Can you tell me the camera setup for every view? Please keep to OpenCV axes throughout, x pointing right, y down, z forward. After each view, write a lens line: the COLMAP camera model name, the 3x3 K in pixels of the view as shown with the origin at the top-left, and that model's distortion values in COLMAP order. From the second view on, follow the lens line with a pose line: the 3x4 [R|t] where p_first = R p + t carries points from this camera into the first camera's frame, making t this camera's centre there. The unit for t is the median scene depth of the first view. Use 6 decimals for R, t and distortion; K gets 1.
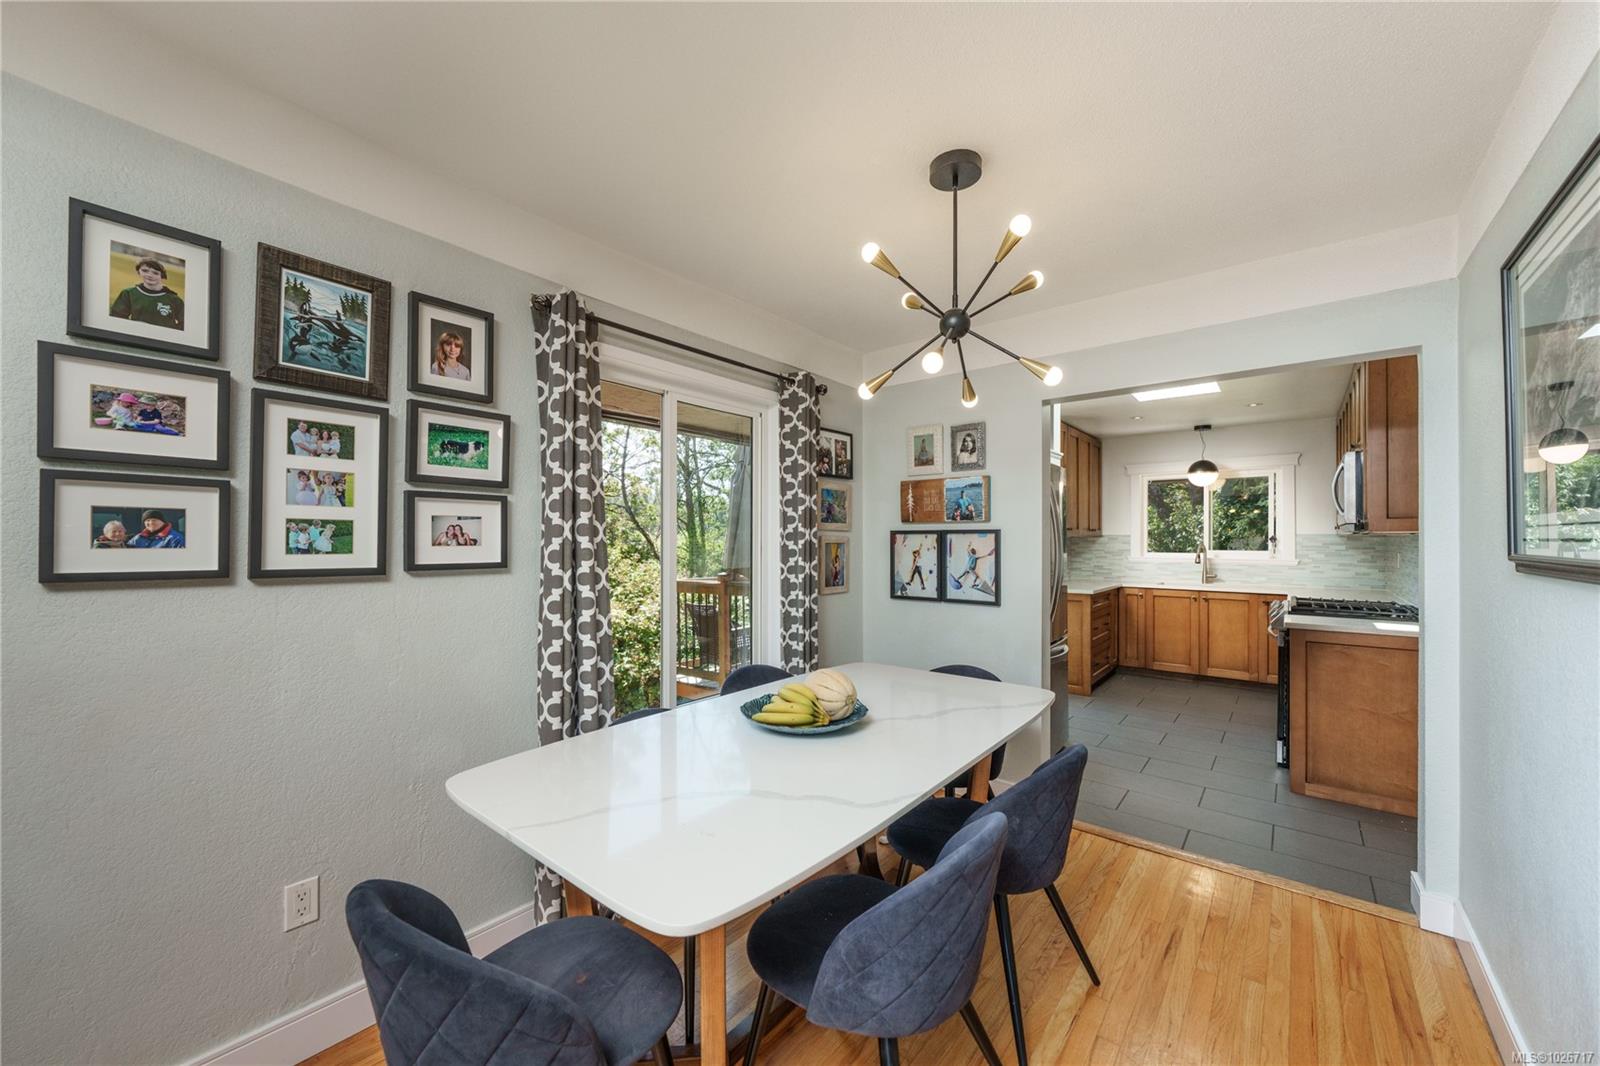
lens RADIAL K [[594.1, 0, 807.3], [0, 594.1, 533.8], [0, 0, 1]] dist [-0.001062, 0.000300]
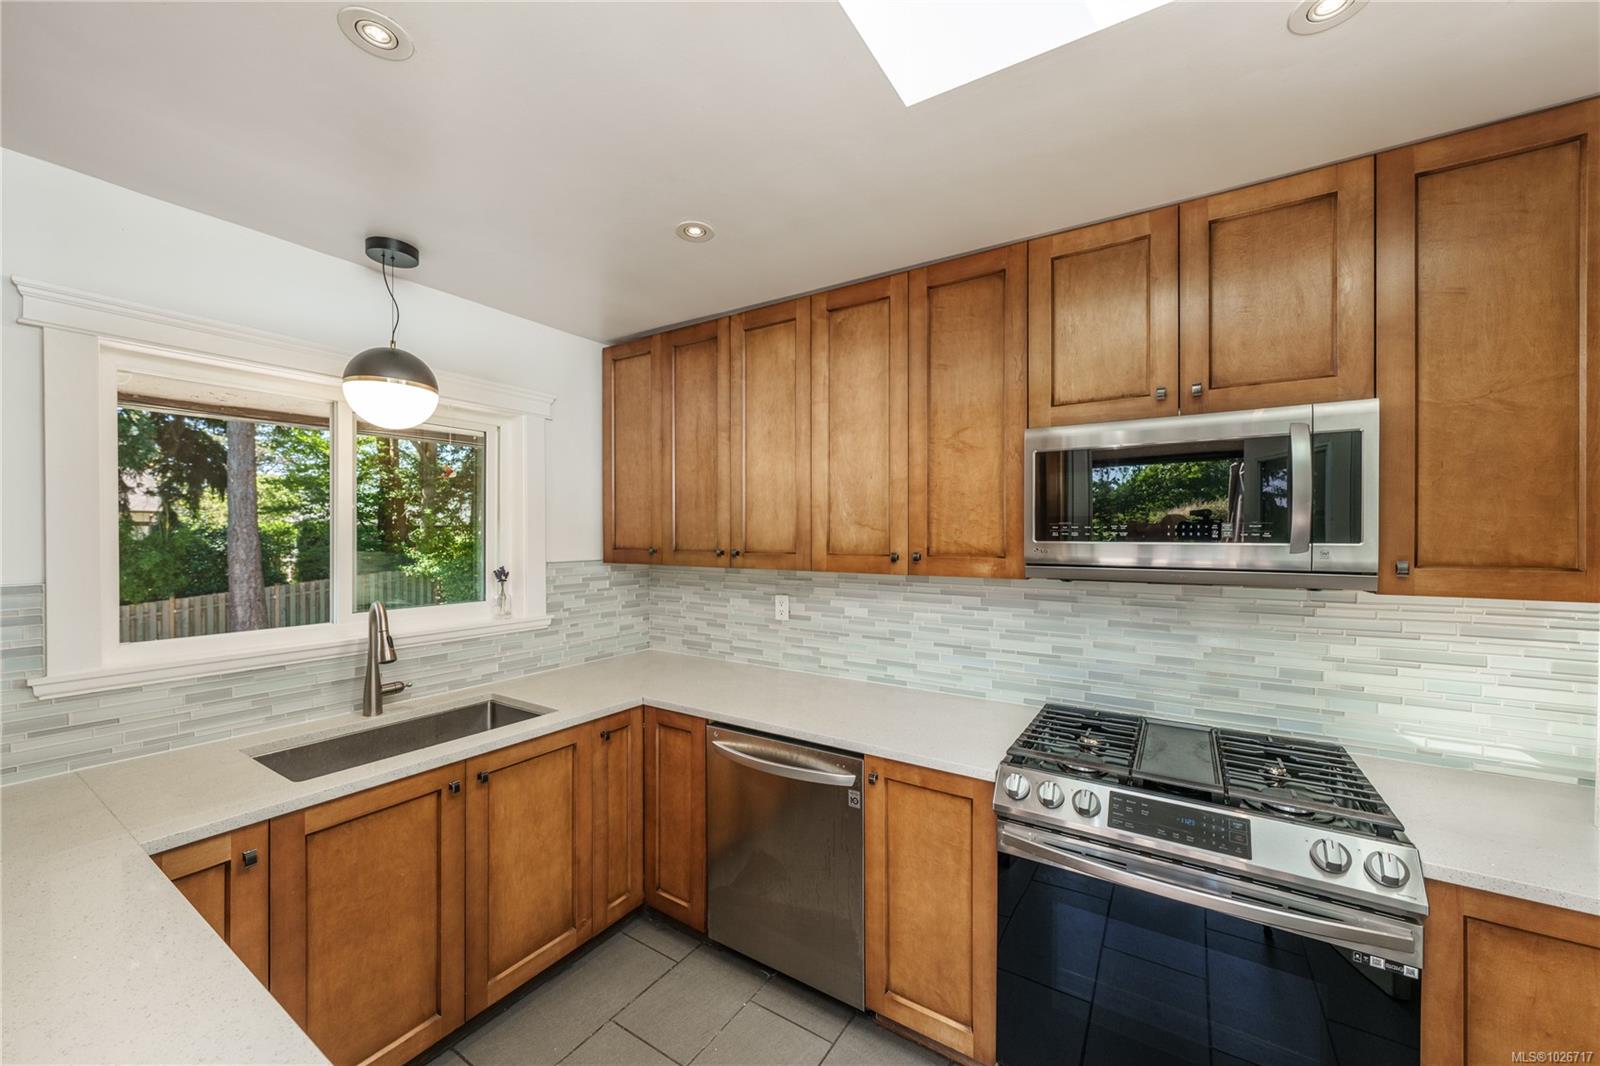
lens RADIAL K [[594.1, 0, 797.6], [0, 594.1, 538.3], [0, 0, 1]] dist [-0.001062, 0.000300]
pose [[-0.117557, -0.009283, 0.993023, 0.323689], [-0.008870, 0.999926, 0.008298, -0.023338], [-0.993027, -0.007833, -0.117631, 0.847479]]
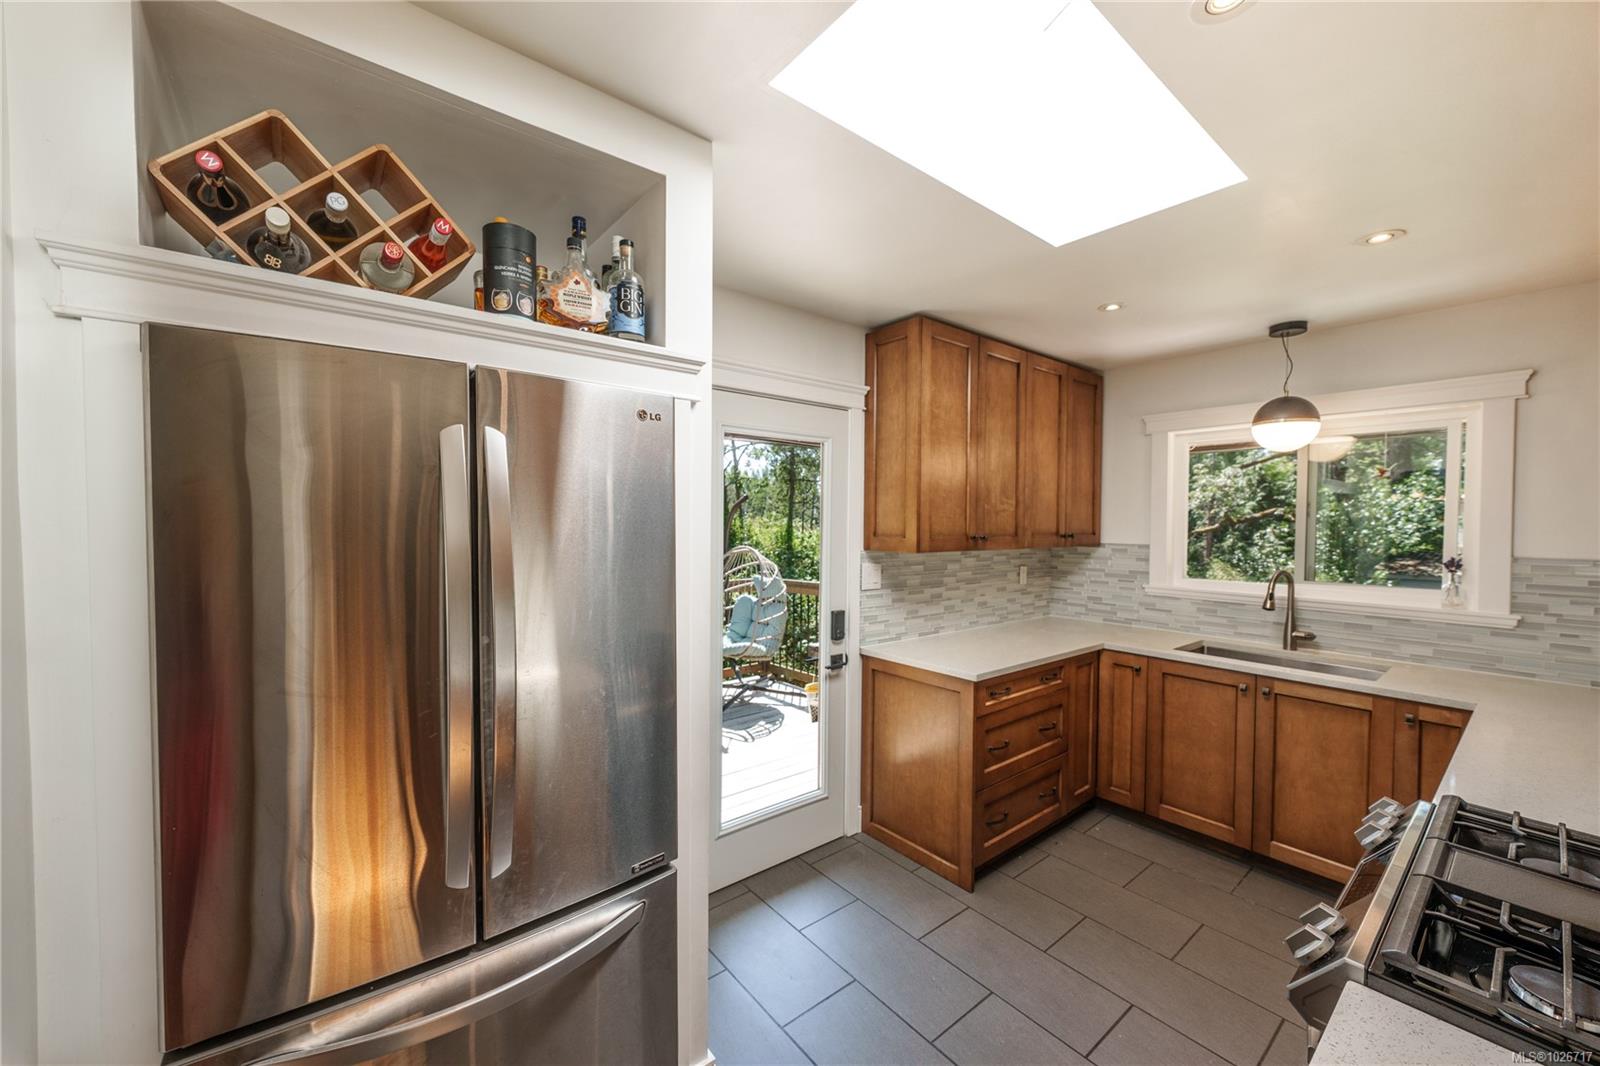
lens RADIAL K [[605.2, 0, 794.0], [0, 605.2, 531.9], [0, 0, 1]] dist [-0.002591, 0.000048]
pose [[0.977126, 0.008411, -0.212493, 0.396616], [-0.002933, 0.999656, 0.026081, -0.027165], [0.212640, -0.024861, 0.976814, 0.451479]]
